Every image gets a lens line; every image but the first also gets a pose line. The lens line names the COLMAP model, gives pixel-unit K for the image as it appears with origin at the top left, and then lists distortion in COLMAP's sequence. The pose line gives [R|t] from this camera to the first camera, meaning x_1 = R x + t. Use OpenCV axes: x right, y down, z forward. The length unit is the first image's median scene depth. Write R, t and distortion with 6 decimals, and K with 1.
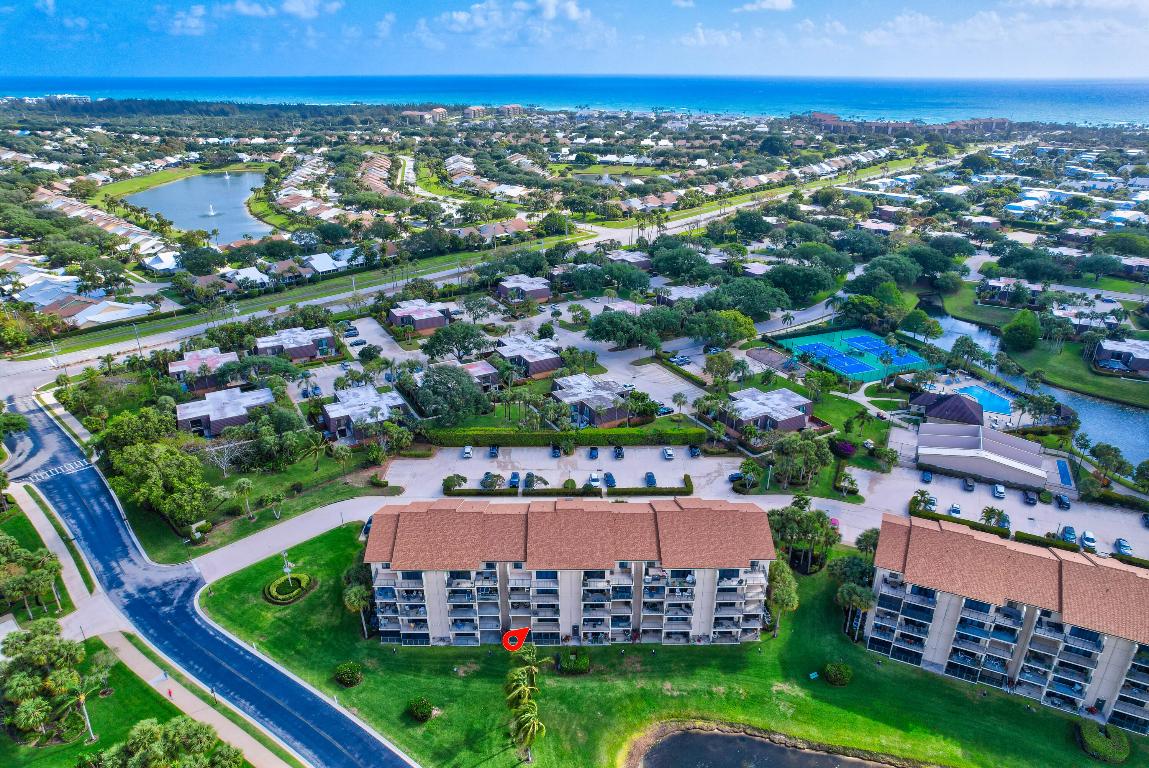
lens RADIAL K [[738.1, 0, 579.1], [0, 738.1, 387.1], [0, 0, 1]] dist [-0.077987, 0.075140]
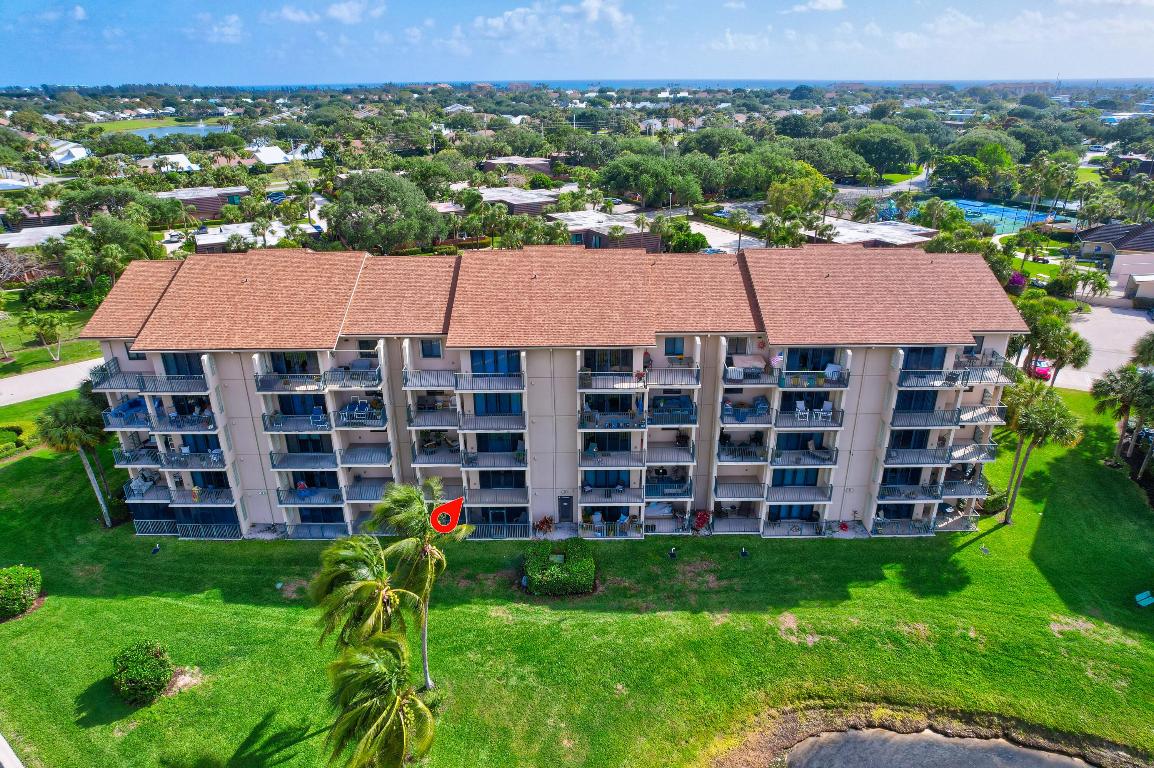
lens RADIAL K [[741.3, 0, 581.6], [0, 741.3, 387.1], [0, 0, 1]] dist [-0.077987, 0.075140]
pose [[0.999888, -0.003648, -0.014513, 0.012186], [0.003523, 0.999956, -0.008665, 0.271079], [0.014544, 0.008613, 0.999857, 0.566941]]
